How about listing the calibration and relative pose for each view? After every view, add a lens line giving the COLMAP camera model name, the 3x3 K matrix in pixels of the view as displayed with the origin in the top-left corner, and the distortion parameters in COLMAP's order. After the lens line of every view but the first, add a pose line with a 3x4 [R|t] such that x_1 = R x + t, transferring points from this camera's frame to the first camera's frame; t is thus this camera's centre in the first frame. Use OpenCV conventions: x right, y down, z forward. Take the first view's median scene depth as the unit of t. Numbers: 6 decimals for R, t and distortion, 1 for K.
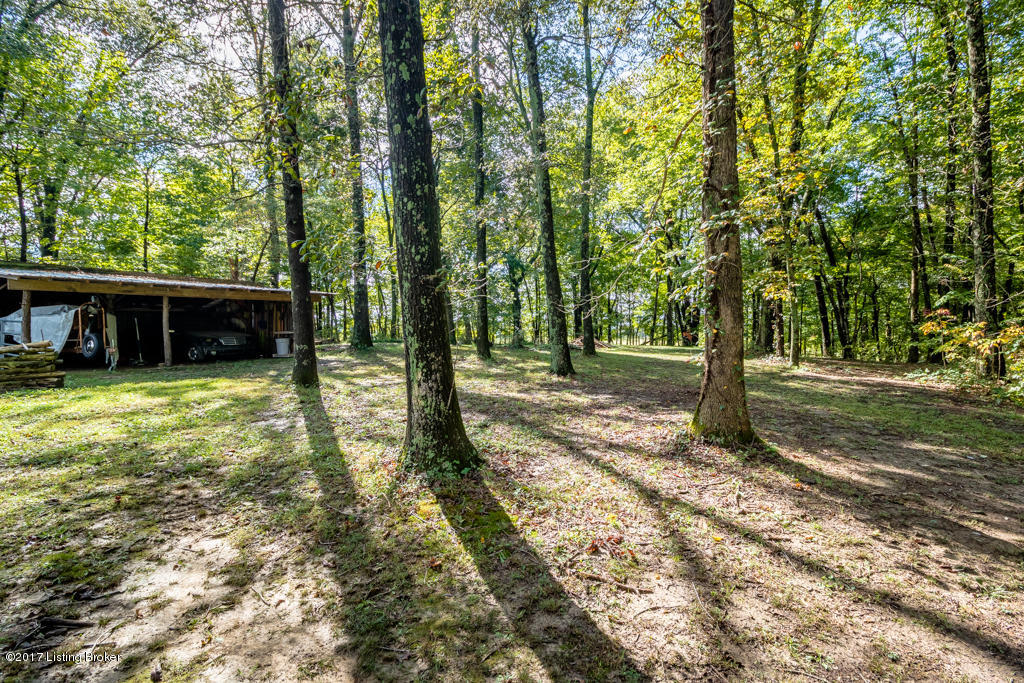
lens RADIAL K [[488.6, 0, 515.5], [0, 488.6, 328.7], [0, 0, 1]] dist [0.000053, -0.000105]
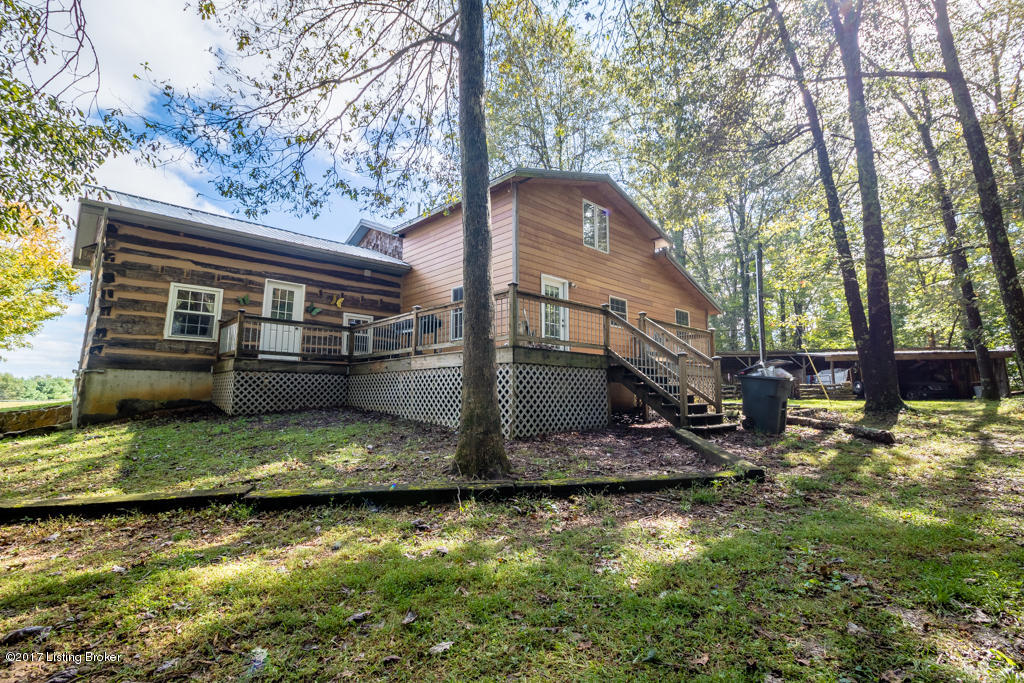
lens RADIAL K [[488.6, 0, 515.5], [0, 488.6, 328.7], [0, 0, 1]] dist [0.000053, -0.000105]
pose [[0.347558, -0.131718, -0.928361, 0.298979], [-0.005198, 0.989798, -0.142381, 0.050798], [0.937644, 0.054311, 0.343328, -0.573730]]
